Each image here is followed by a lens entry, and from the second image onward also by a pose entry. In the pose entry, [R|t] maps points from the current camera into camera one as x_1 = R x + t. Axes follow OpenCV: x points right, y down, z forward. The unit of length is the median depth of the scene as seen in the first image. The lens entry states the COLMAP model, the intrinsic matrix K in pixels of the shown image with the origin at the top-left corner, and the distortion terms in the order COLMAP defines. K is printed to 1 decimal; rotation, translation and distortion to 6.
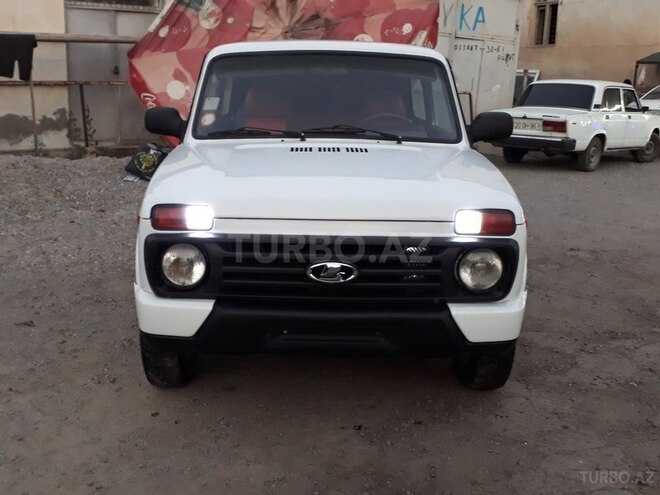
lens RADIAL K [[717.8, 0, 330.0], [0, 717.8, 247.5], [0, 0, 1]] dist [0.022056, -0.002689]
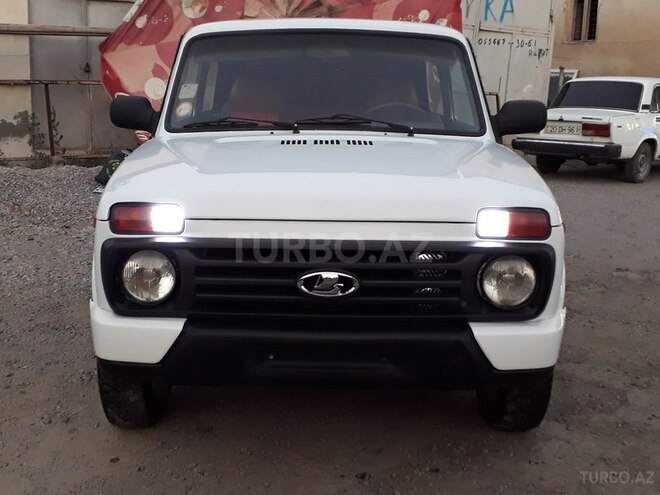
lens RADIAL K [[828.4, 0, 330.0], [0, 828.4, 247.5], [0, 0, 1]] dist [0.028907, -0.011839]
pose [[0.999955, -0.002157, -0.009190, 0.010431], [0.001822, 0.999339, -0.036298, 0.020060], [0.009262, 0.036280, 0.999299, 0.036201]]
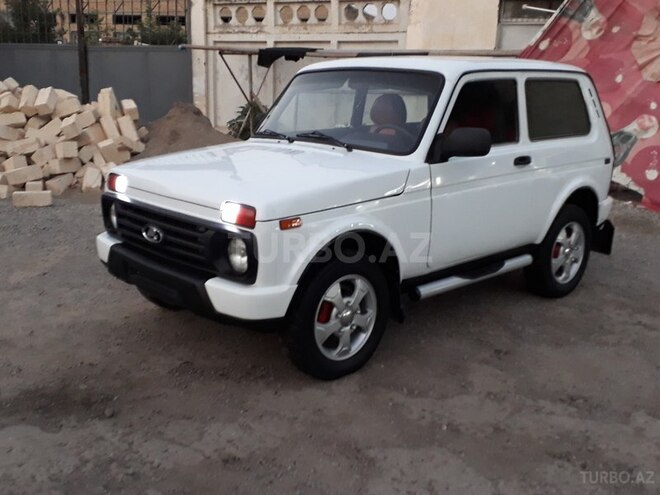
lens RADIAL K [[717.8, 0, 330.0], [0, 717.8, 247.5], [0, 0, 1]] dist [0.022056, -0.002689]
pose [[0.670579, 0.170005, -0.722096, 0.896404], [-0.178476, 0.981769, 0.065398, -0.065747], [0.720049, 0.085022, 0.688695, 0.227718]]
